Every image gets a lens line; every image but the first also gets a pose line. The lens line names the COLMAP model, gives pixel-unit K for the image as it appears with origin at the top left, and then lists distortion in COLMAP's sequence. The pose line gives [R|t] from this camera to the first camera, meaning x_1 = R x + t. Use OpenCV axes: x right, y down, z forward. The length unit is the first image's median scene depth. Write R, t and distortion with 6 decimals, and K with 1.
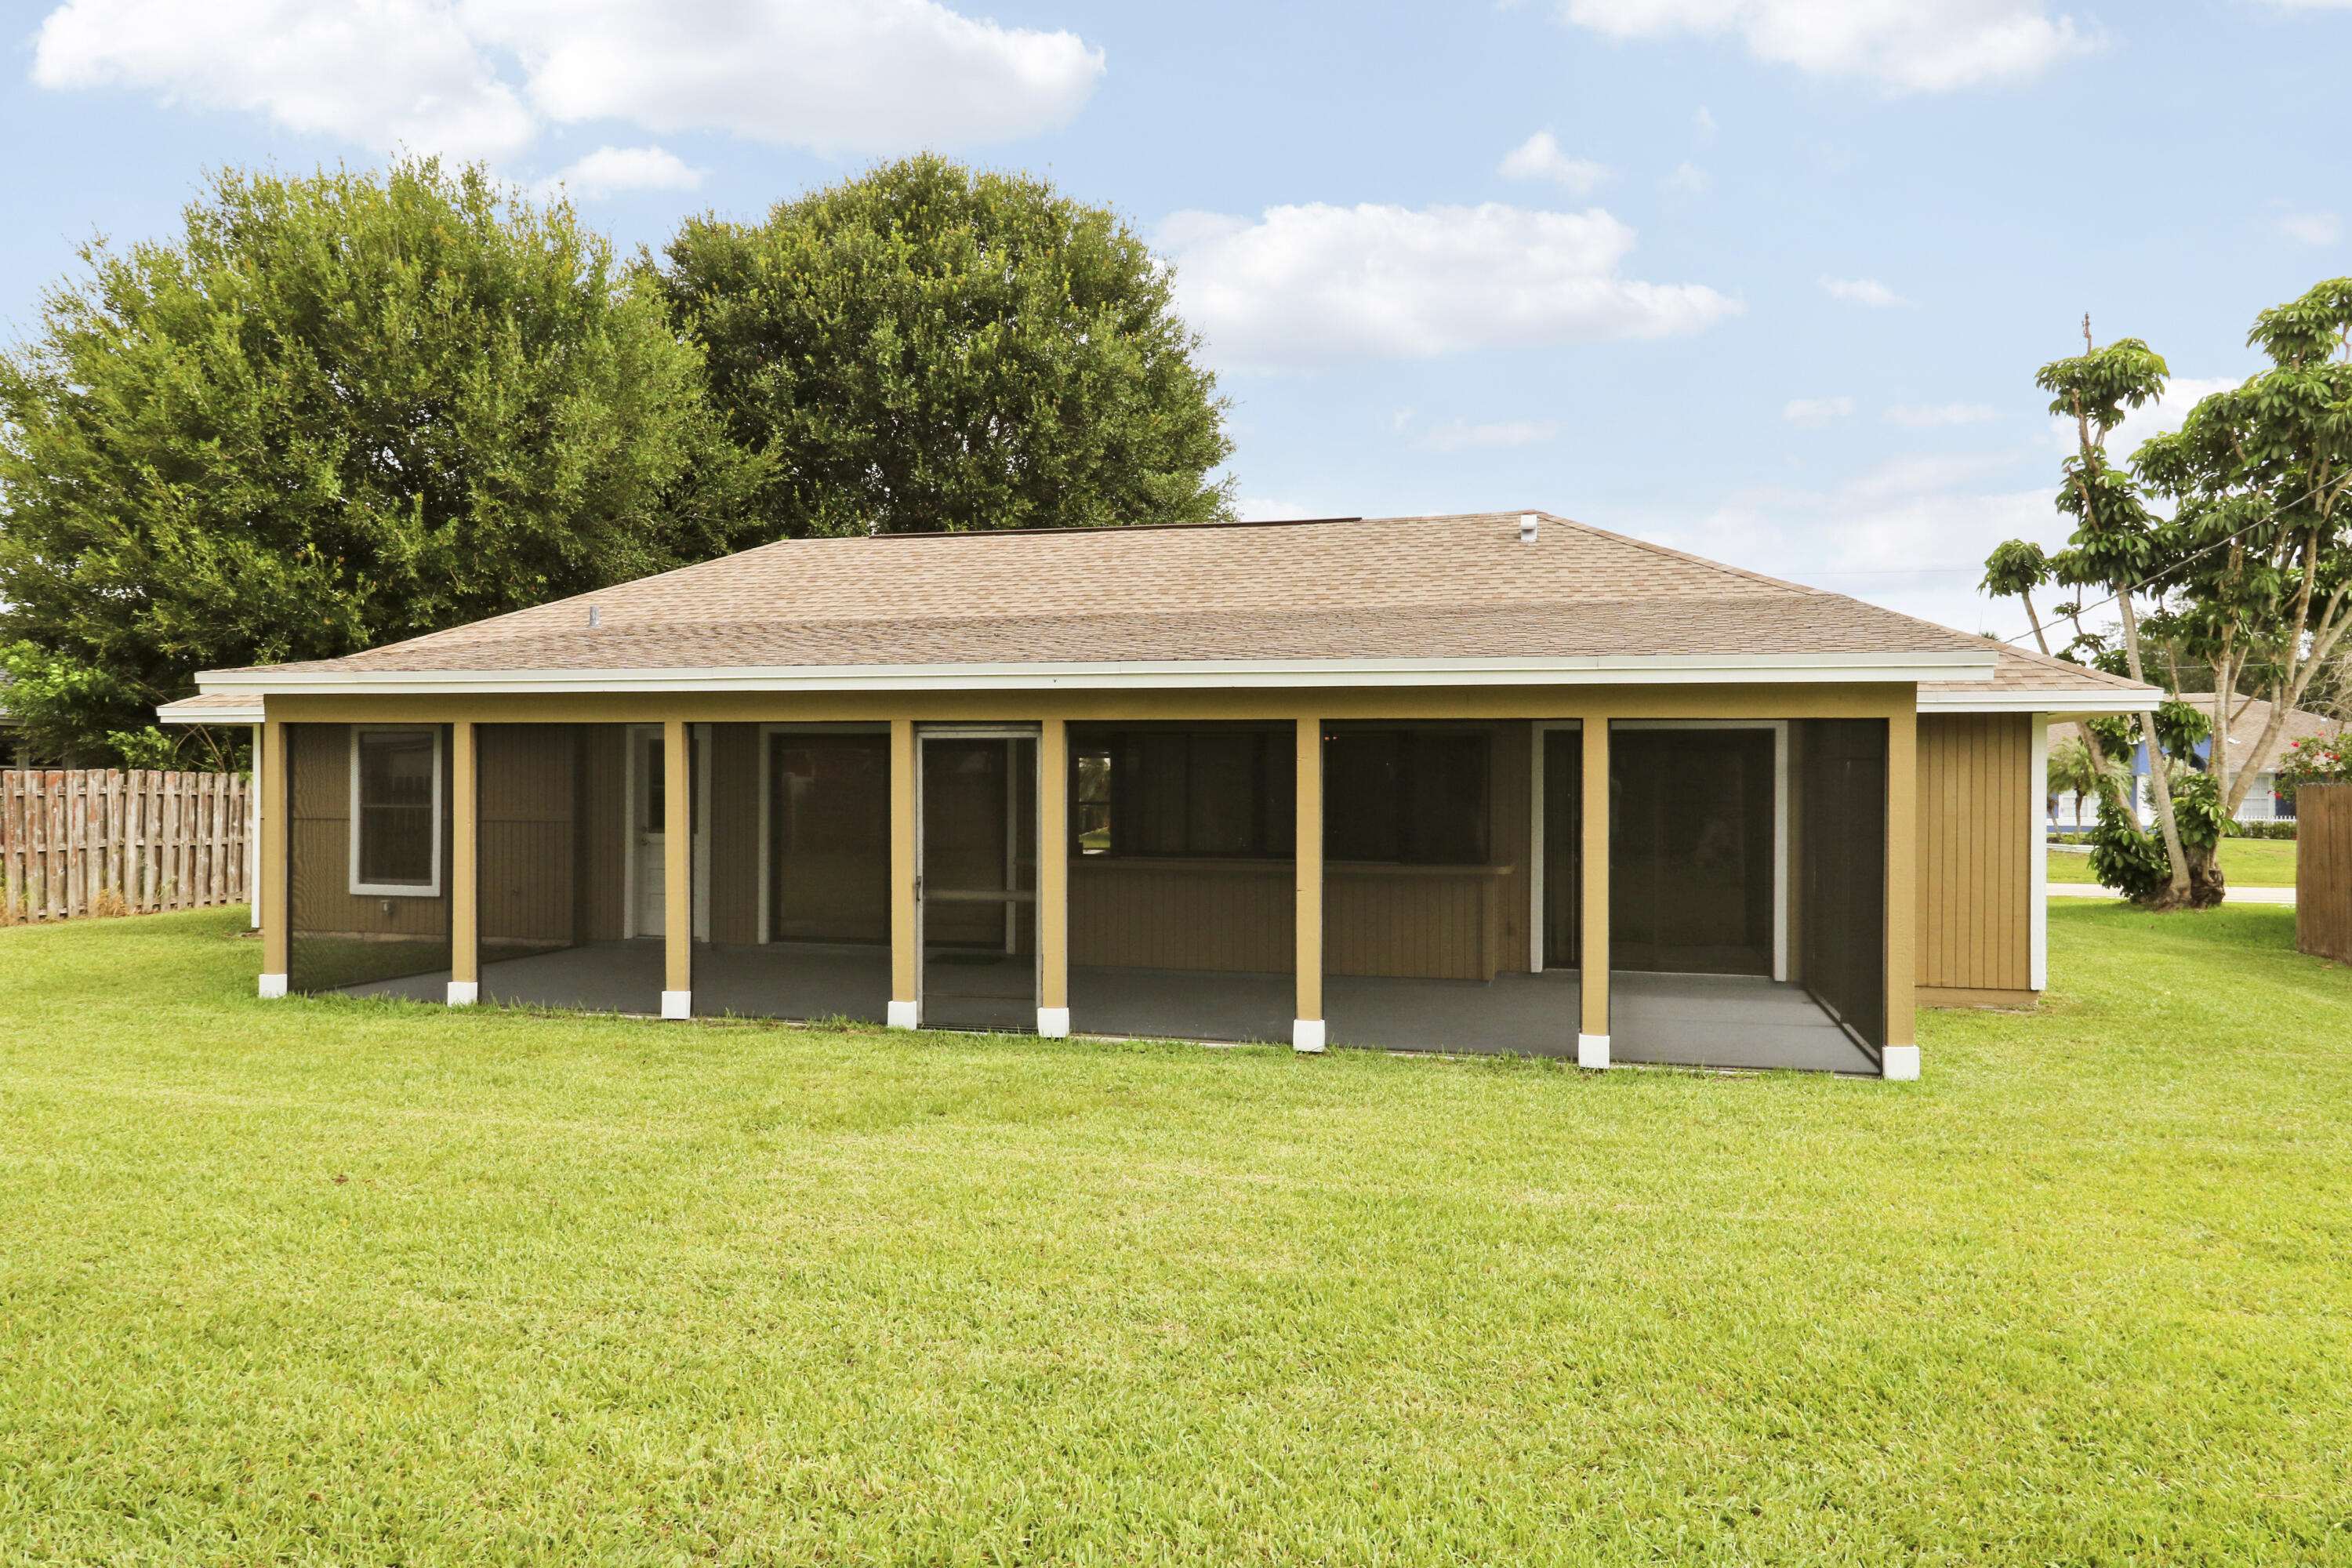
lens RADIAL K [[1628.7, 0, 1175.8], [0, 1628.7, 784.0], [0, 0, 1]] dist [-0.003599, -0.001300]
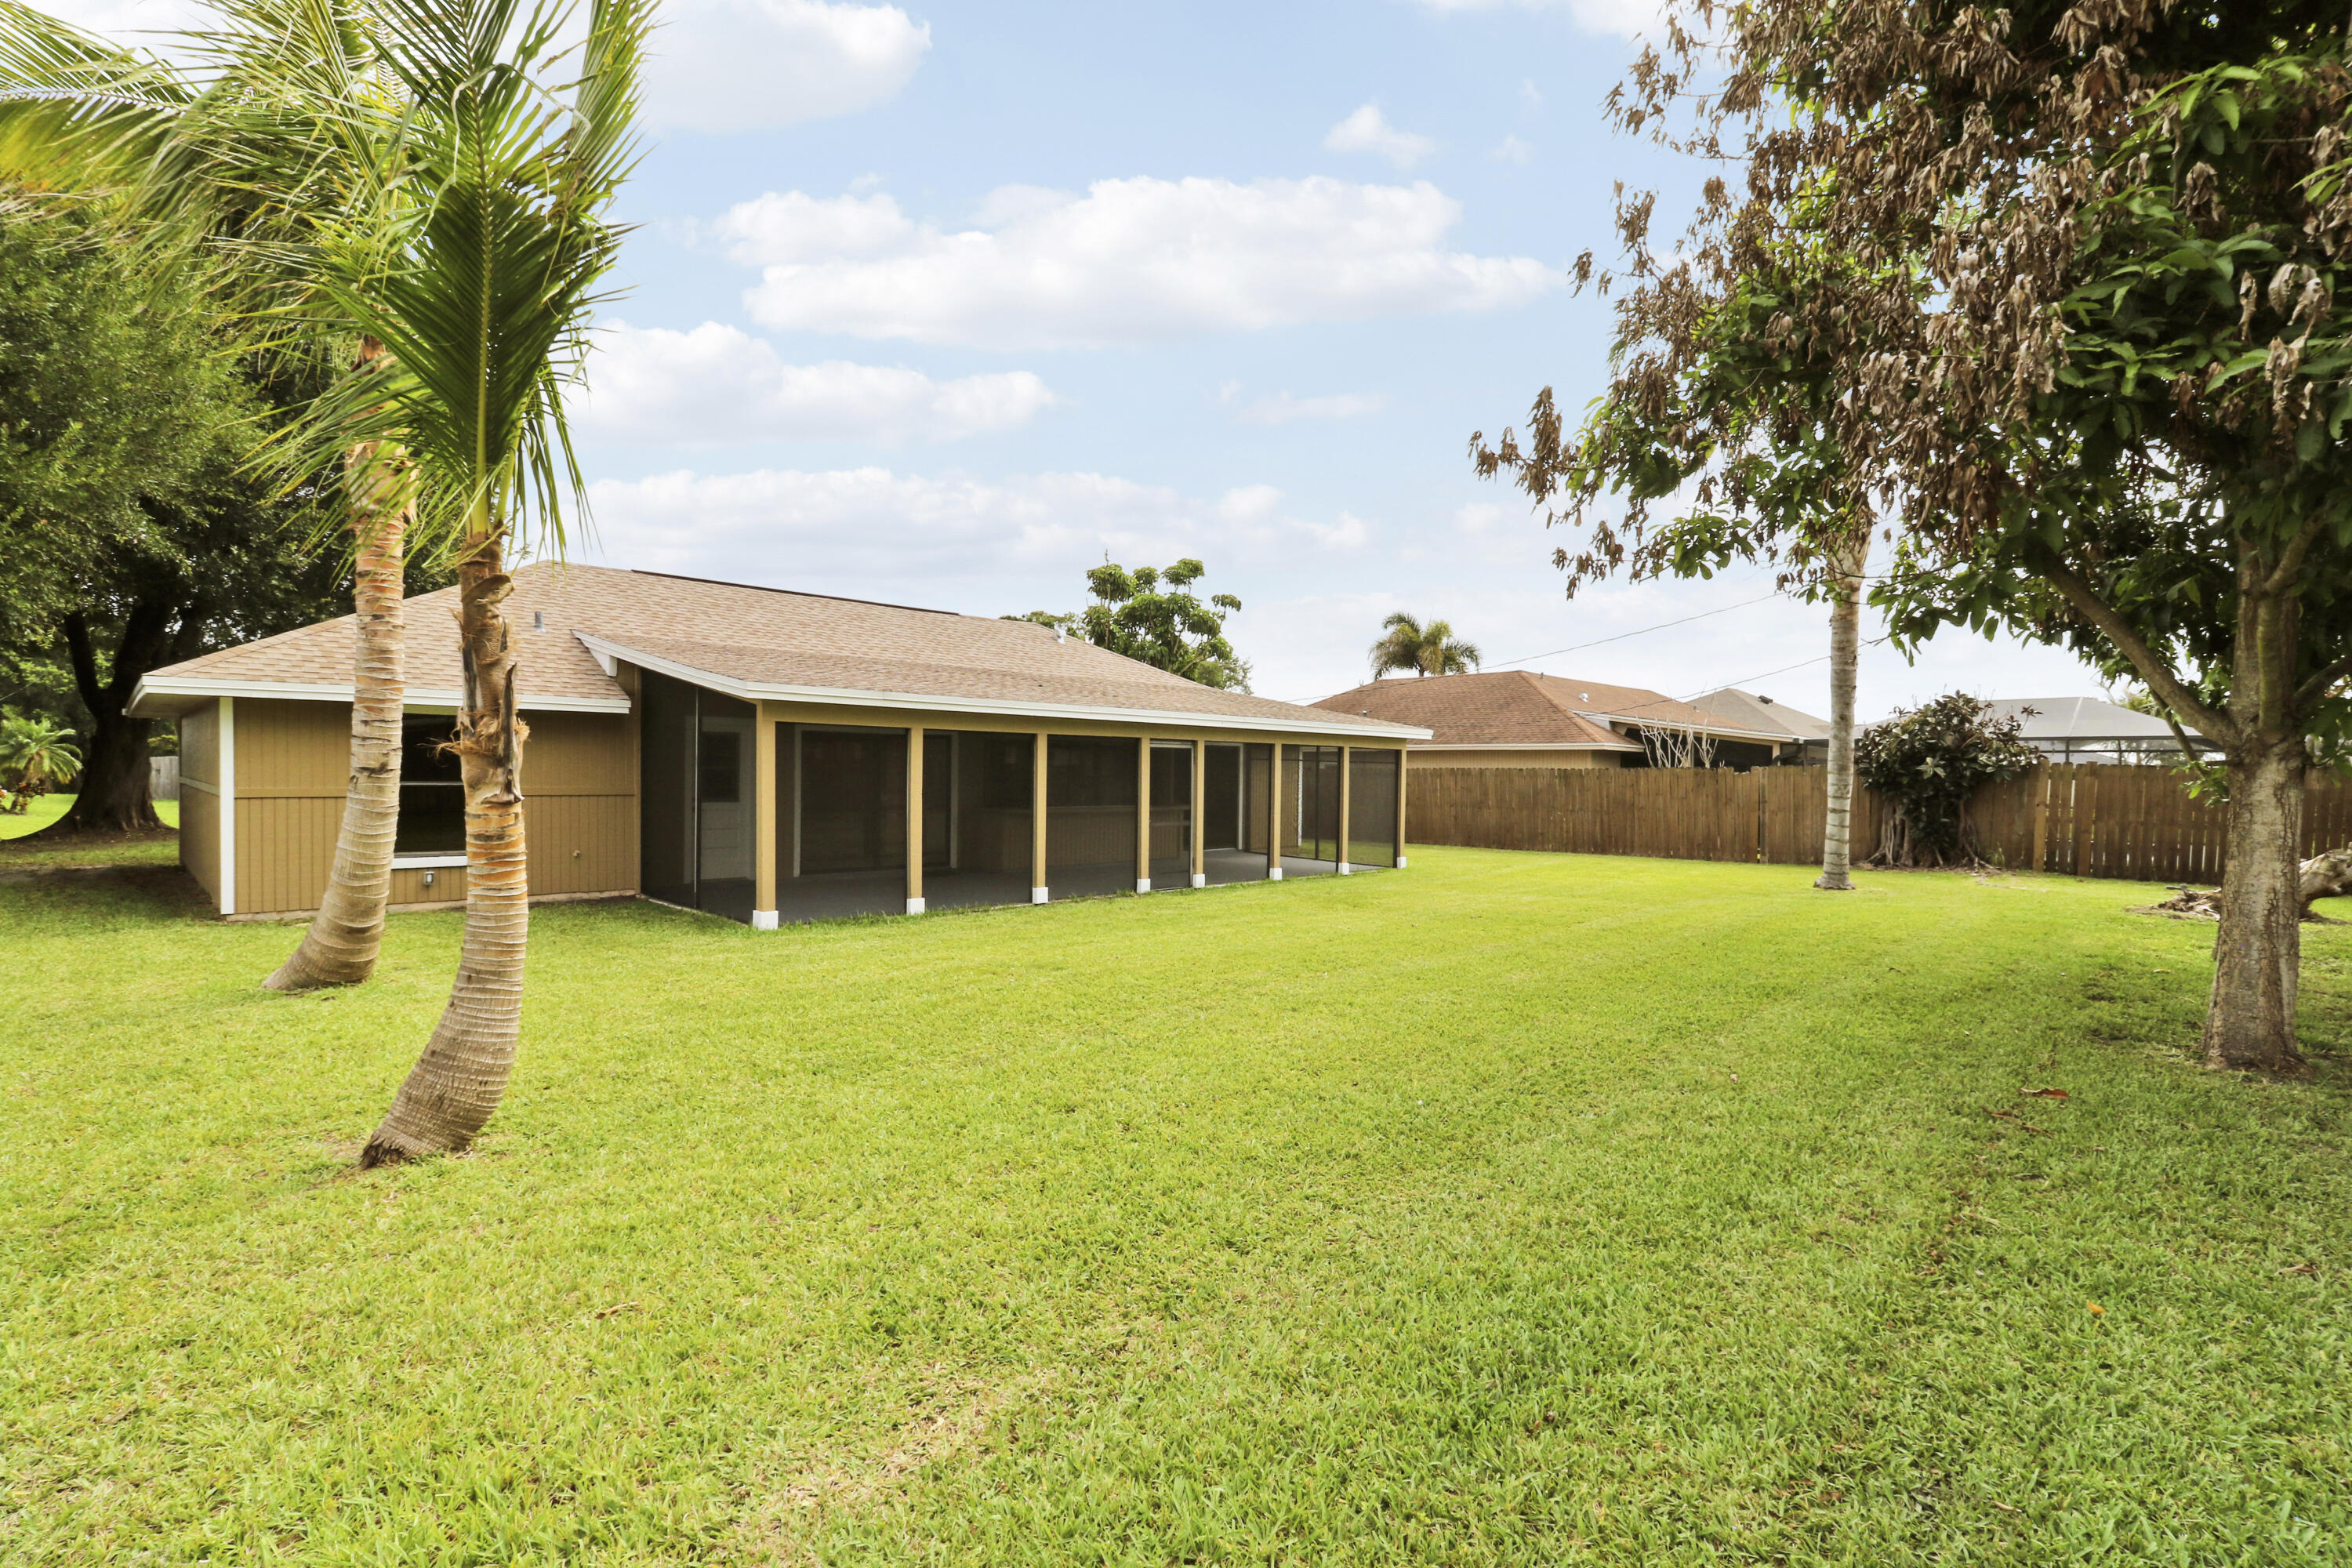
lens RADIAL K [[1097.5, 0, 1235.7], [0, 1097.5, 787.8], [0, 0, 1]] dist [0.000287, -0.000569]
pose [[0.465447, -0.017963, 0.884893, -0.971448], [-0.018700, 0.999371, 0.030123, -0.017661], [-0.884878, -0.030568, 0.464819, 0.191849]]
